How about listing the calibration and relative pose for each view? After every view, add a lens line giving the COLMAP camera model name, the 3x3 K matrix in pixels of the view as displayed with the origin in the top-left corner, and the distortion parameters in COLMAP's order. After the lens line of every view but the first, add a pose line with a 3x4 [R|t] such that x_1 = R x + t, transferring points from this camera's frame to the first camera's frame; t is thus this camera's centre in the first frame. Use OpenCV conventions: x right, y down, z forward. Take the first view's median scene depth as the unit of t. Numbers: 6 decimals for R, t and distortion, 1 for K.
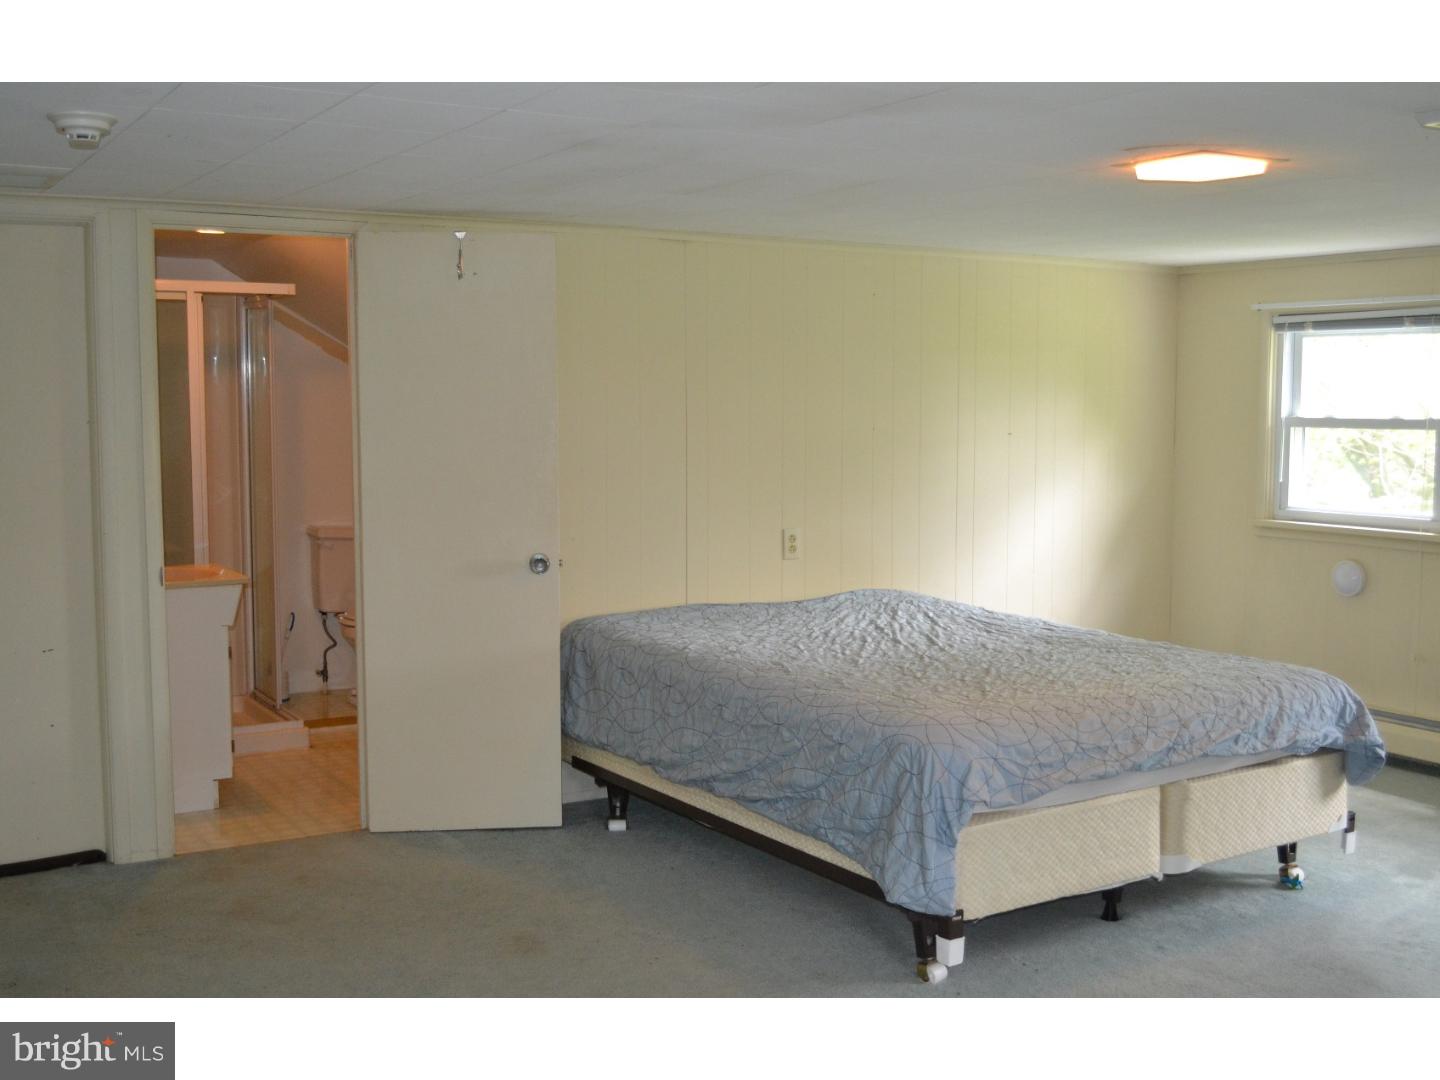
lens RADIAL K [[1578.9, 0, 716.5], [0, 1578.9, 538.6], [0, 0, 1]] dist [-0.029281, 0.000000]
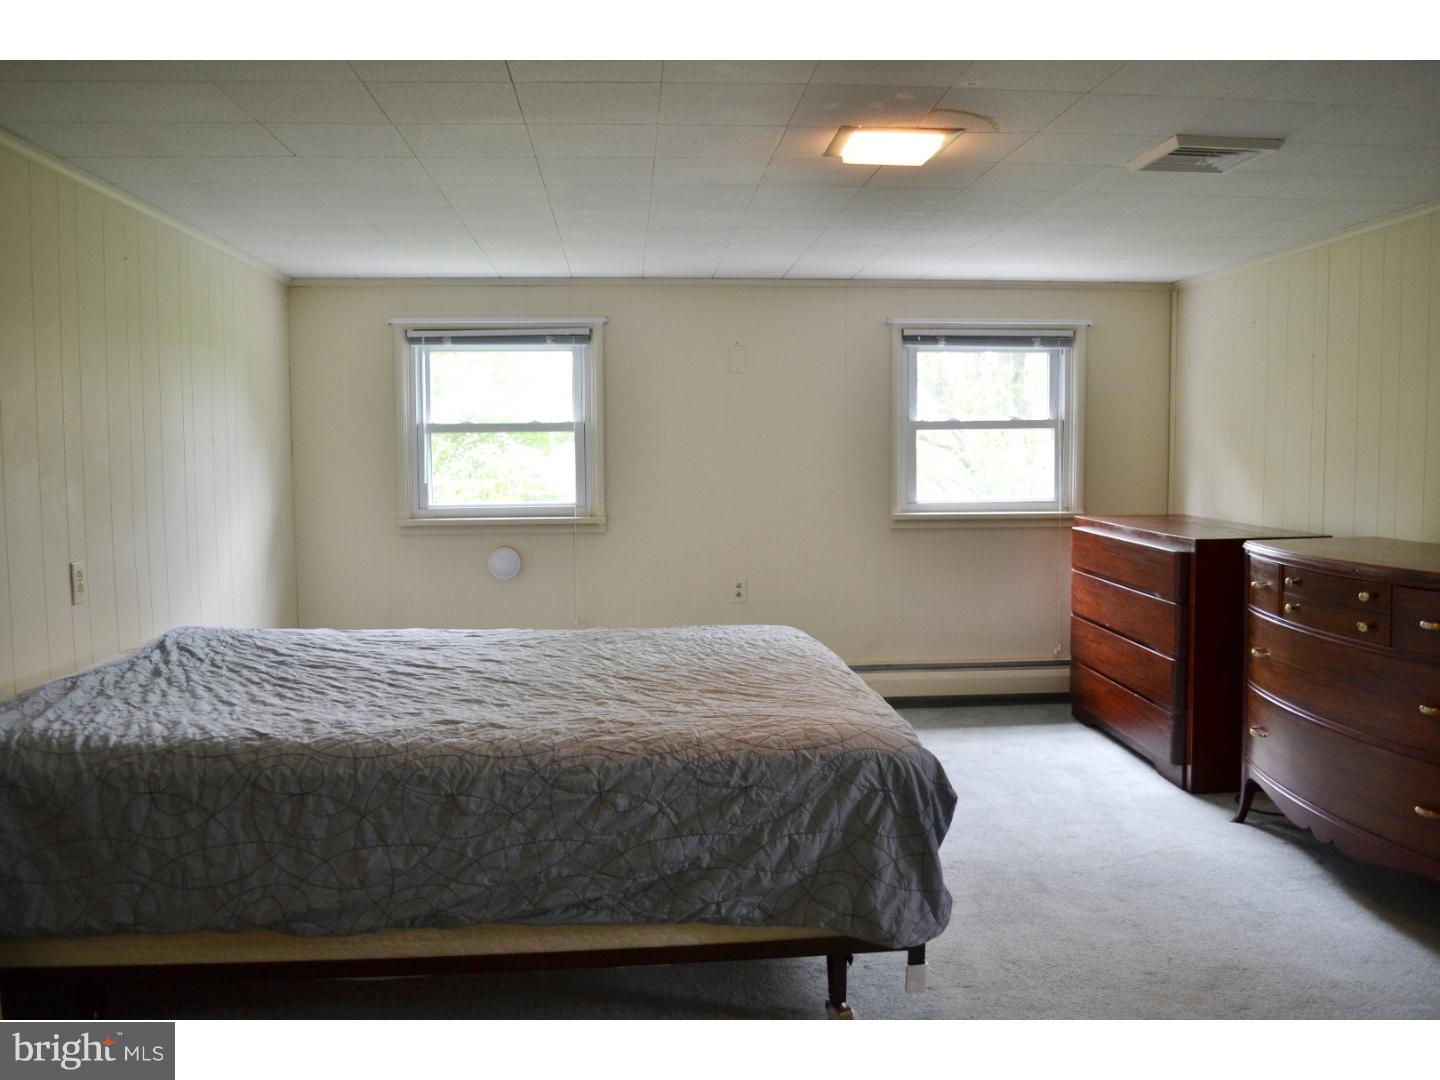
lens RADIAL K [[1155.8, 0, 720.2], [0, 1155.8, 544.6], [0, 0, 1]] dist [-0.082852, -0.000420]
pose [[0.443155, -0.075709, 0.893242, -0.310561], [0.088718, 0.995240, 0.040340, -0.009515], [-0.892044, 0.061369, 0.447762, 0.549152]]
